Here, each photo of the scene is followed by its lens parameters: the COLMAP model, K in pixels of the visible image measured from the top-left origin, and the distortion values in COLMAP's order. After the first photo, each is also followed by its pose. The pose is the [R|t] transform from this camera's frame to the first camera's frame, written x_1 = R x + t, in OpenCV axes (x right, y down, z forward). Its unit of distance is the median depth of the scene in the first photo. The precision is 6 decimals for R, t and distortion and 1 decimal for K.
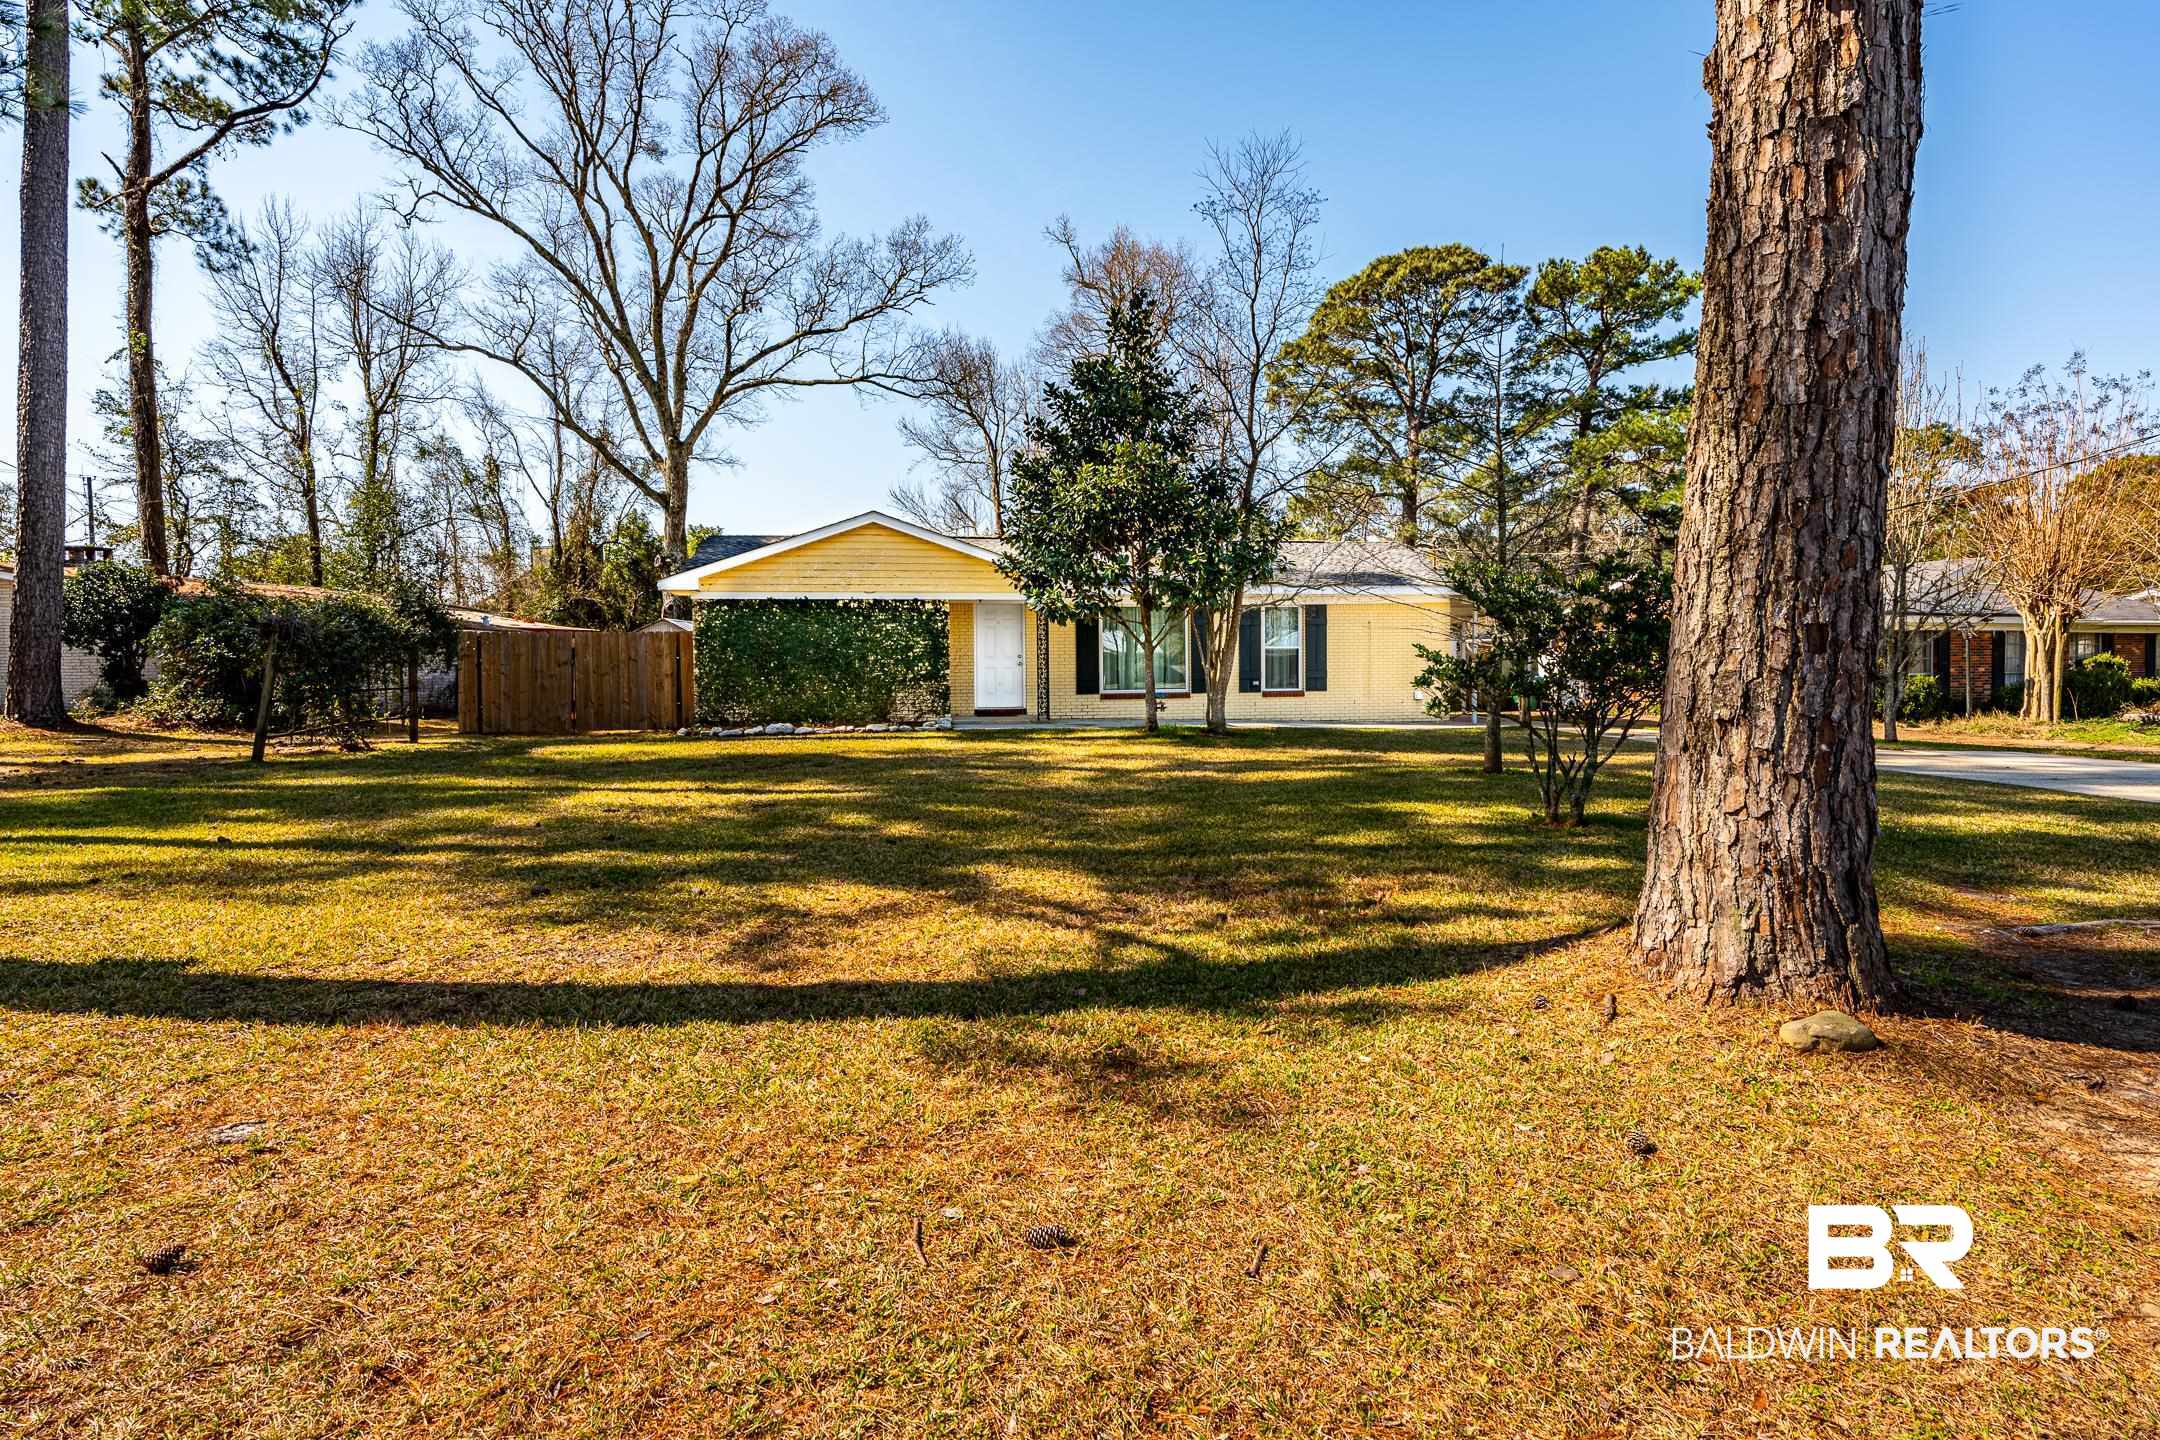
lens RADIAL K [[1070.2, 0, 1076.5], [0, 1070.2, 706.4], [0, 0, 1]] dist [-0.001854, -0.000257]
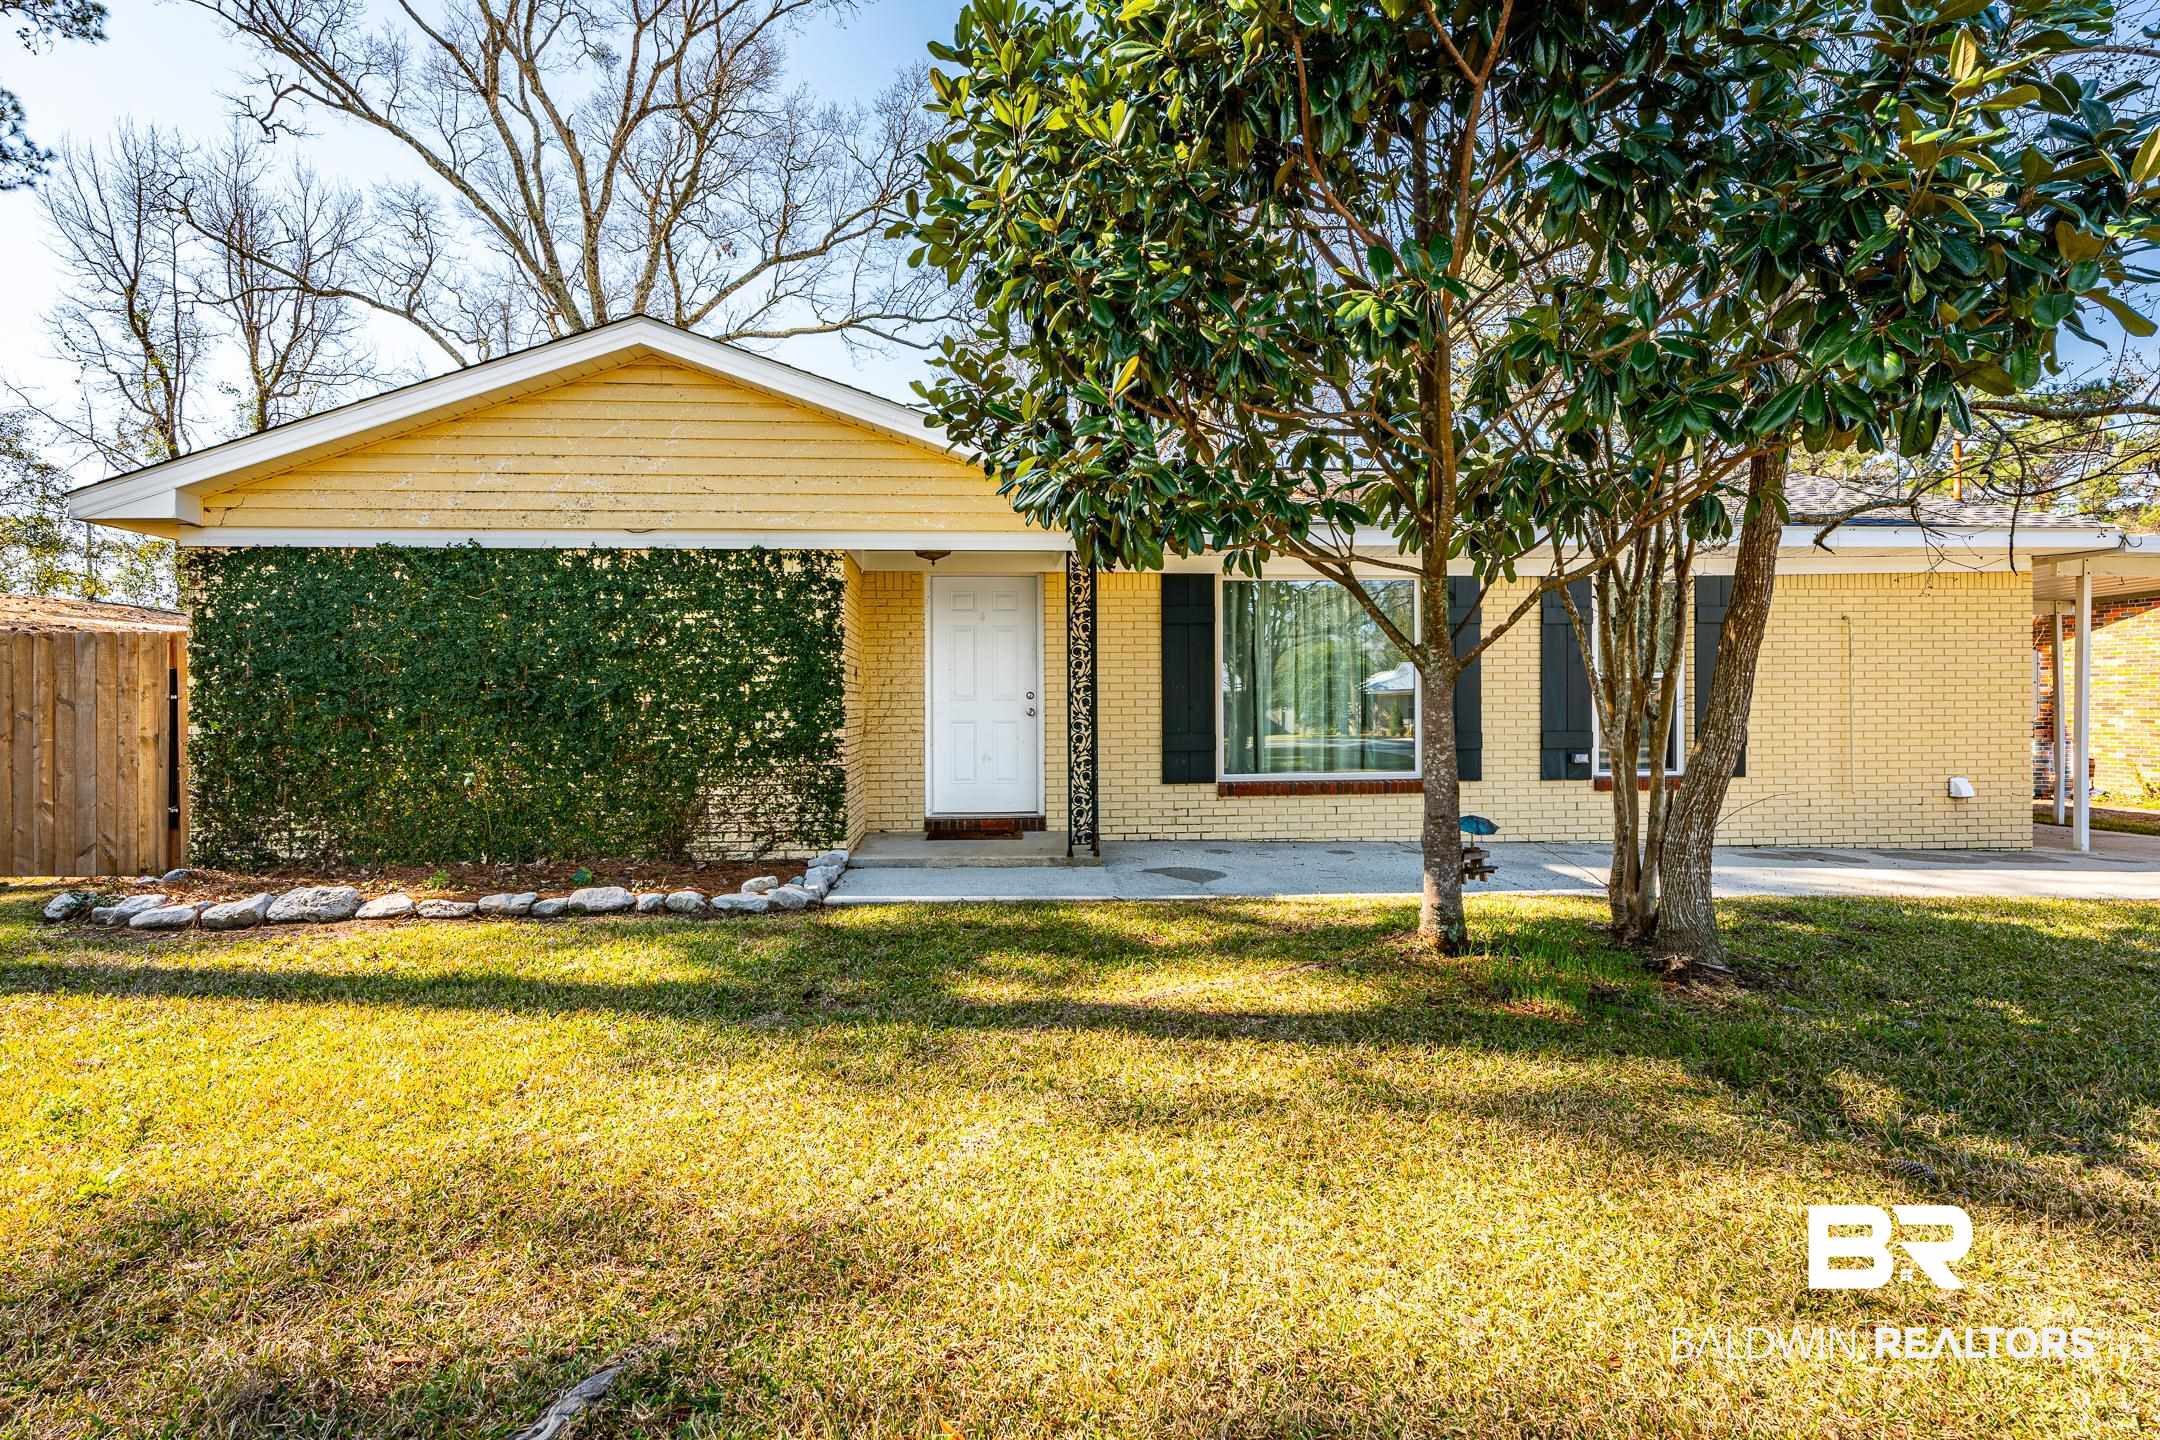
lens RADIAL K [[1056.6, 0, 1084.9], [0, 1056.6, 733.2], [0, 0, 1]] dist [0.002327, 0.000189]
pose [[0.999052, 0.003288, -0.043409, -0.006433], [-0.003943, 0.999879, -0.015030, -0.012766], [0.043354, 0.015187, 0.998944, 0.290190]]
